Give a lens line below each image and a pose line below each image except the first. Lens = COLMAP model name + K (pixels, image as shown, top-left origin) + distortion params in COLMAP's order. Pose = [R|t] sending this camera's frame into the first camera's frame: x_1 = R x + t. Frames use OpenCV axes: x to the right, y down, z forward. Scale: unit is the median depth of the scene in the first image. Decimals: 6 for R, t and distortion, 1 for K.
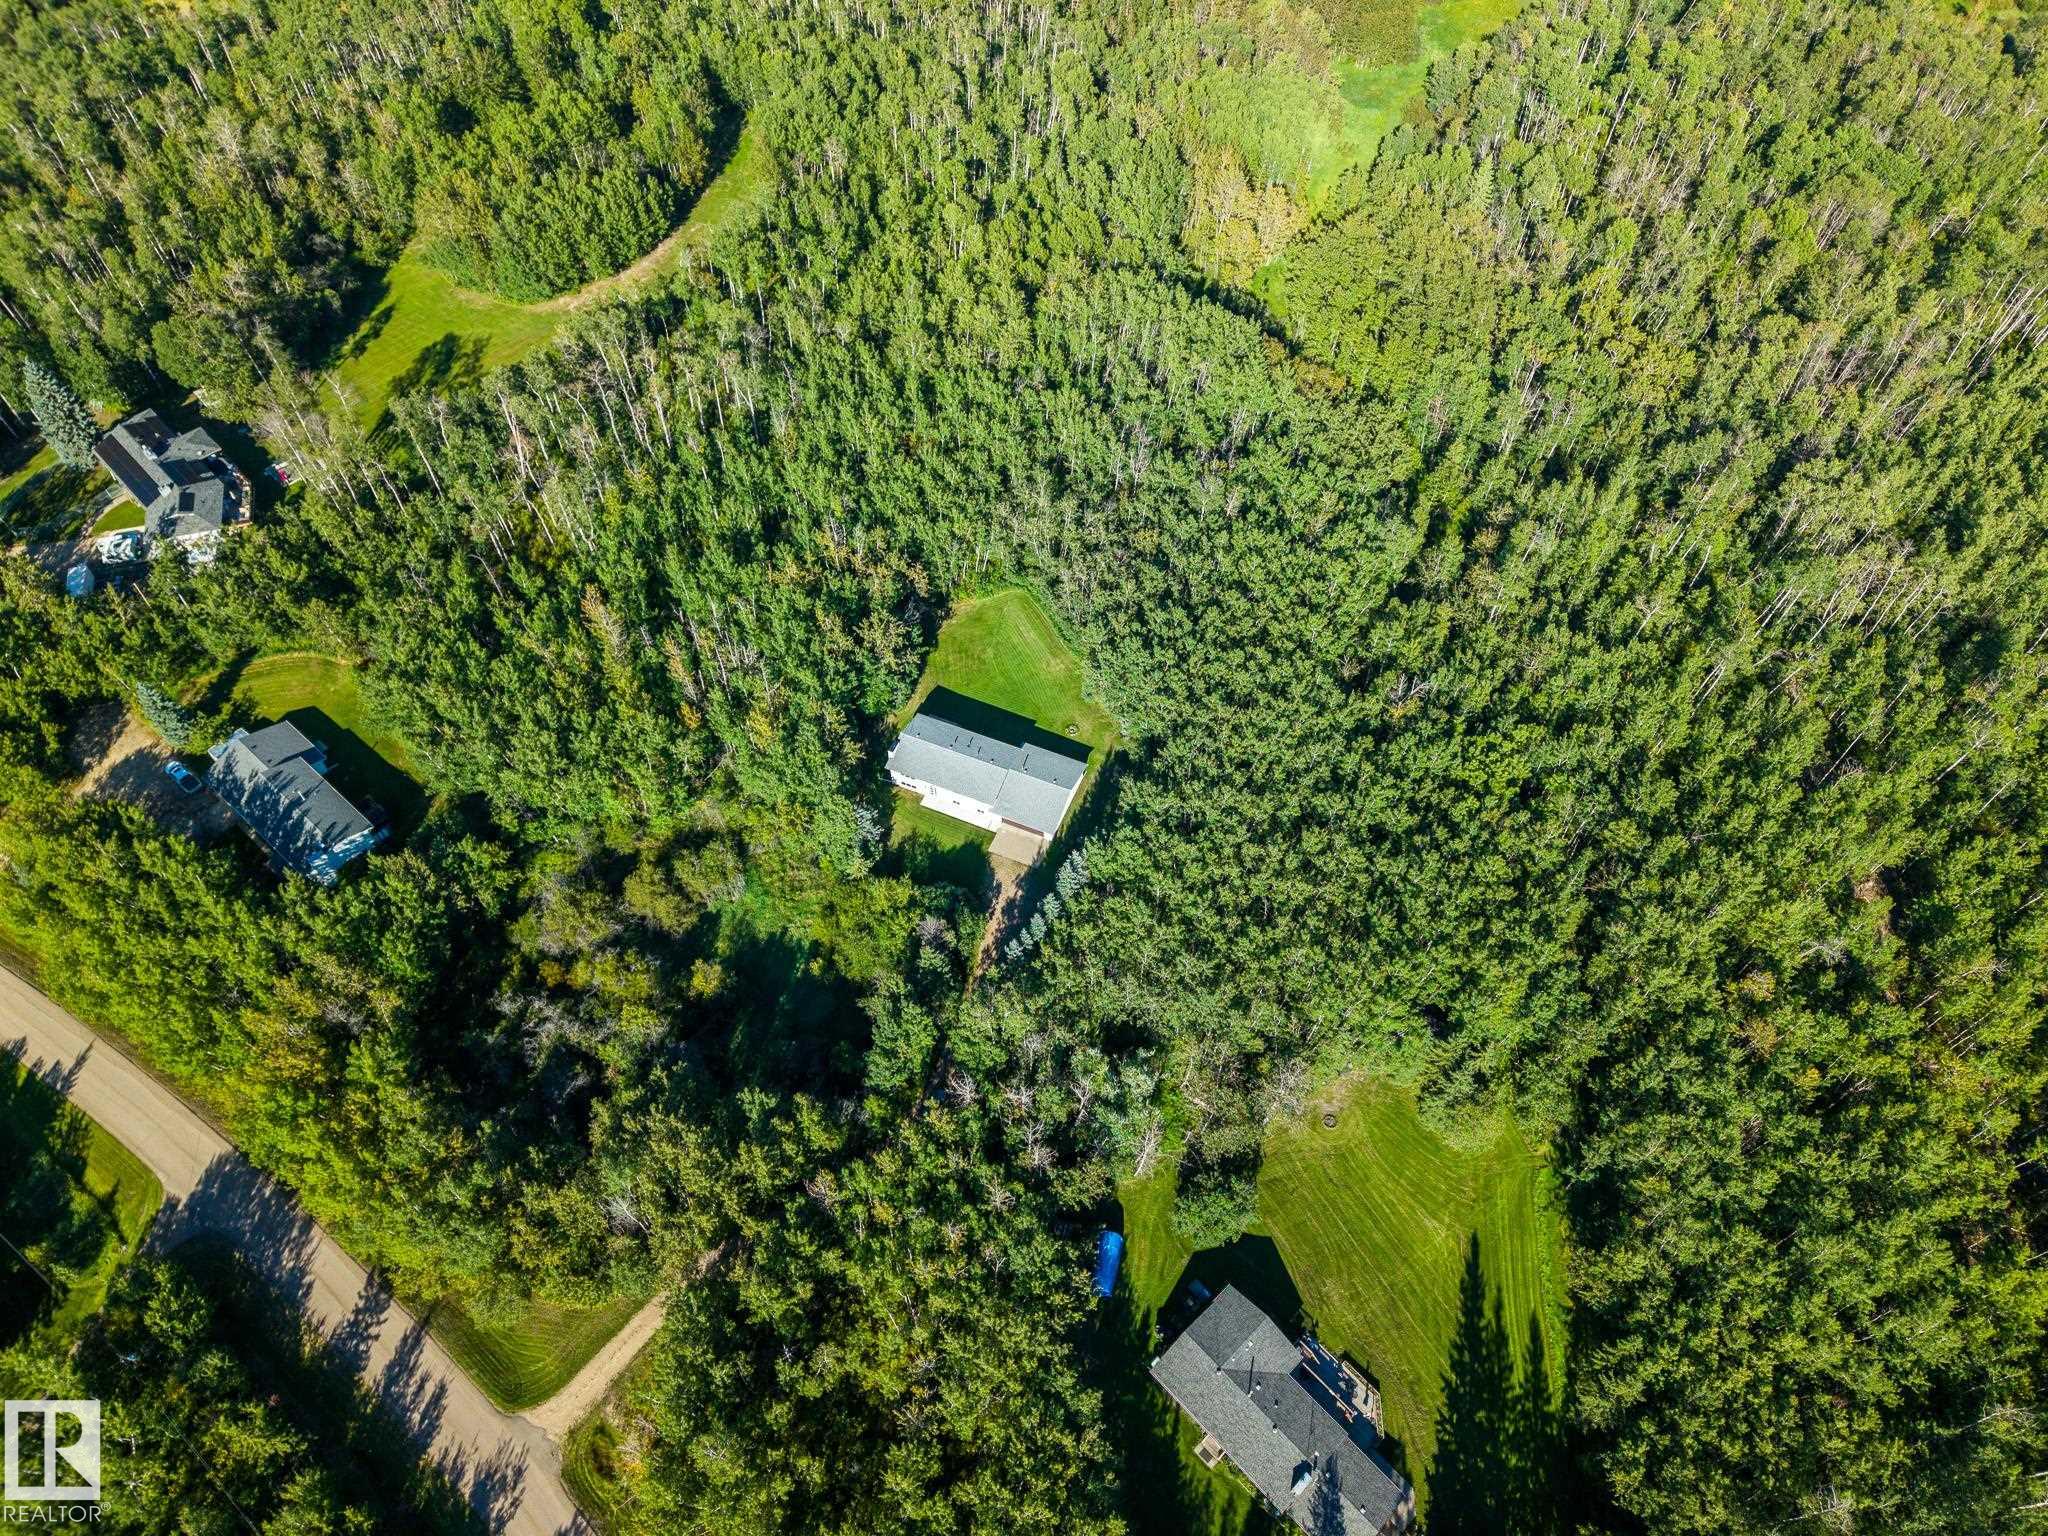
lens RADIAL K [[1418.1, 0, 1017.6], [0, 1418.1, 768.0], [0, 0, 1]] dist [-0.005510, -0.001858]
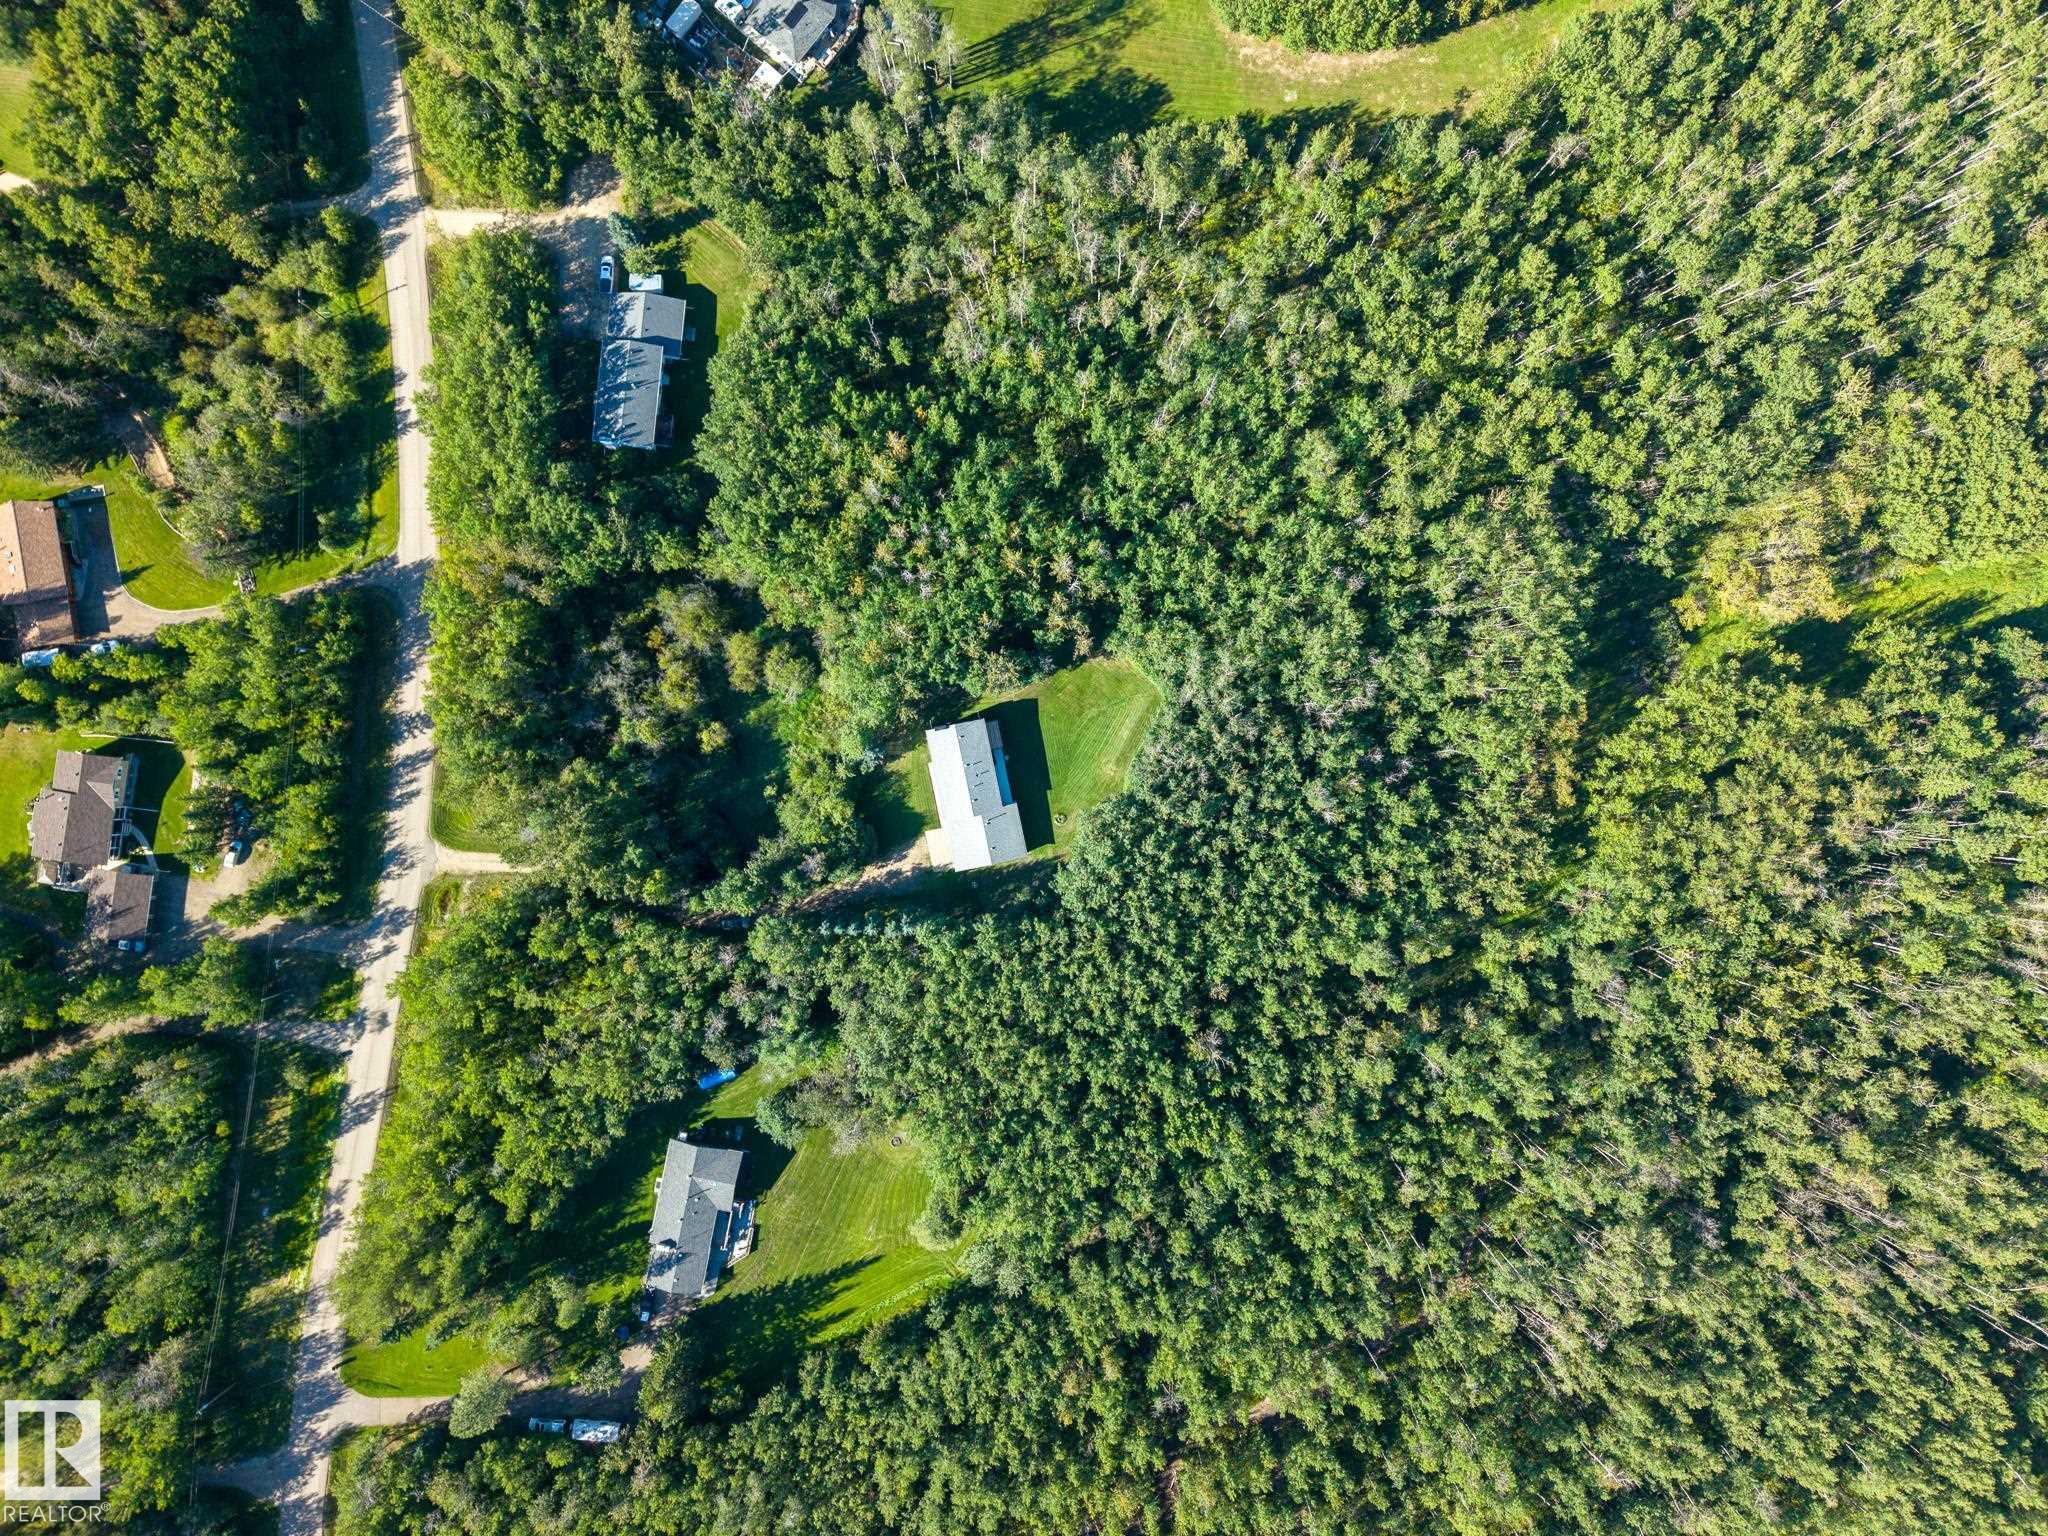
lens RADIAL K [[1418.1, 0, 1027.4], [0, 1418.1, 772.0], [0, 0, 1]] dist [-0.005510, -0.001858]
pose [[0.576254, 0.817249, -0.005956, -0.005273], [-0.654219, 0.465643, 0.595965, -0.933314], [0.489826, -0.339531, 0.802988, 0.024596]]
